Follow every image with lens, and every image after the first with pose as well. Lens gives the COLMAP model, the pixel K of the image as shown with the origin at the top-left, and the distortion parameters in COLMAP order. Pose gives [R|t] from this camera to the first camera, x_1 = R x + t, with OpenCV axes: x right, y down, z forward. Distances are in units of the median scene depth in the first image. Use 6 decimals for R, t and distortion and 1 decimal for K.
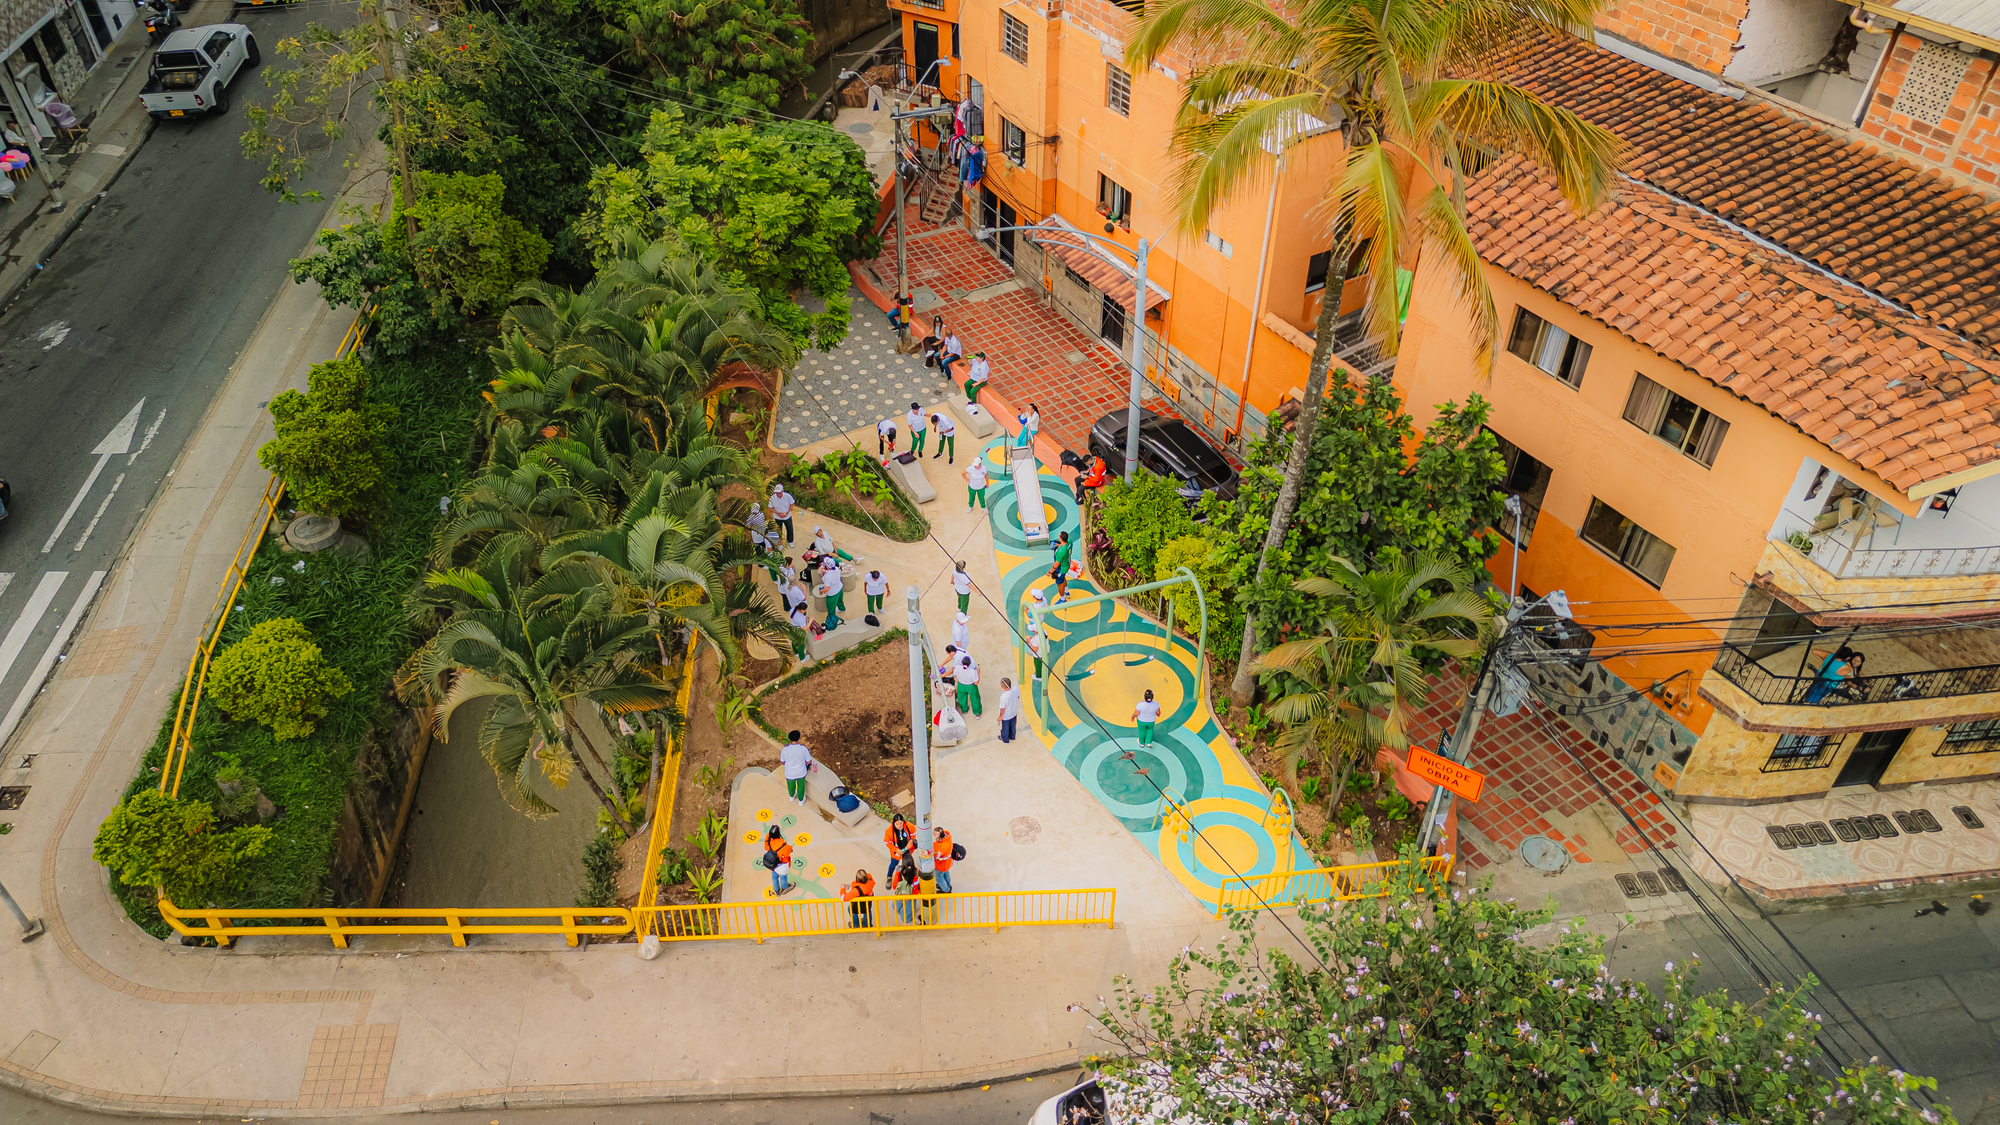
lens RADIAL K [[1448.2, 0, 1000.0], [0, 1448.2, 562.5], [0, 0, 1]] dist [0.000574, 0.002968]
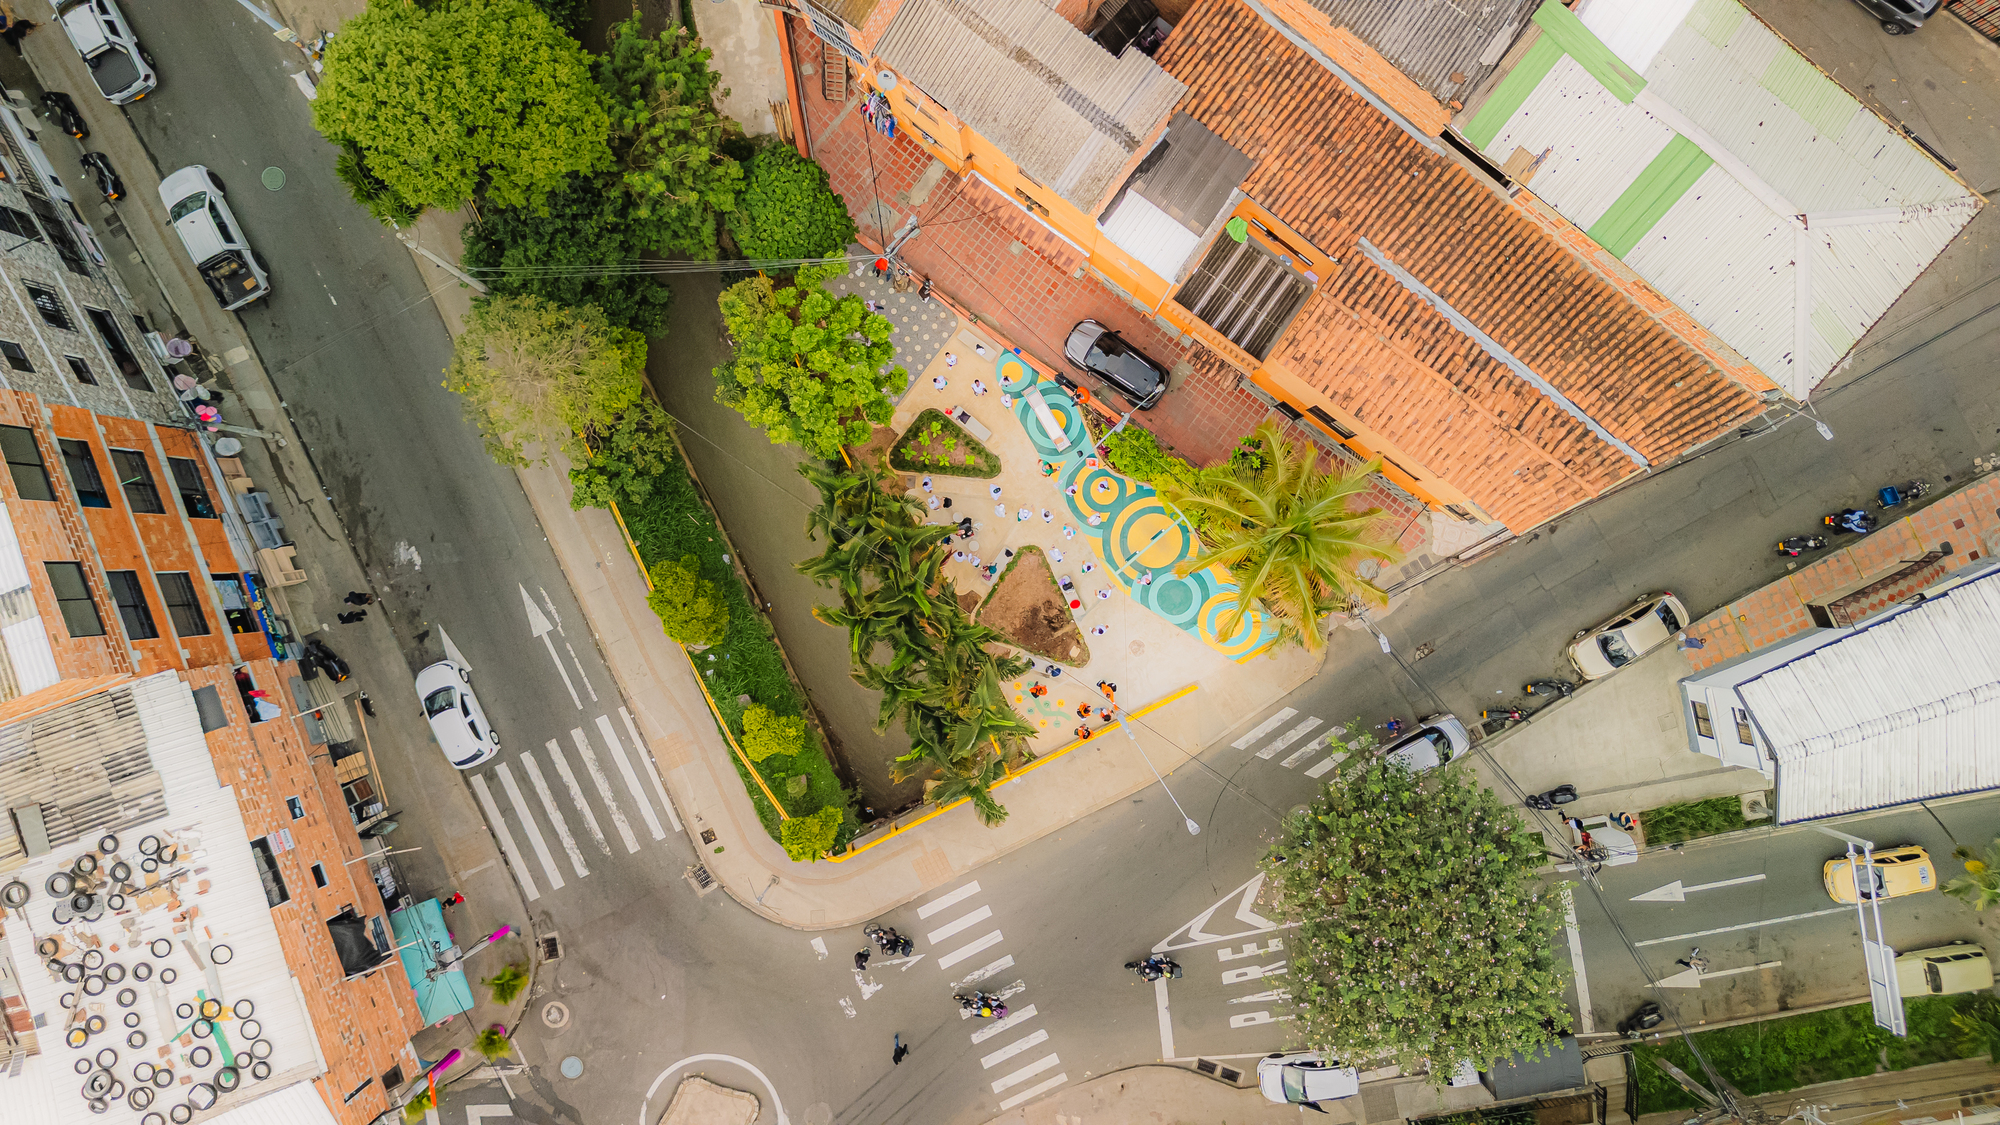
lens RADIAL K [[1448.2, 0, 1000.0], [0, 1448.2, 562.5], [0, 0, 1]] dist [0.000574, 0.002968]
pose [[0.921564, -0.386851, -0.032643, -0.046292], [0.262414, 0.558744, 0.786730, -1.451971], [-0.286108, -0.733588, 0.616434, -0.141081]]
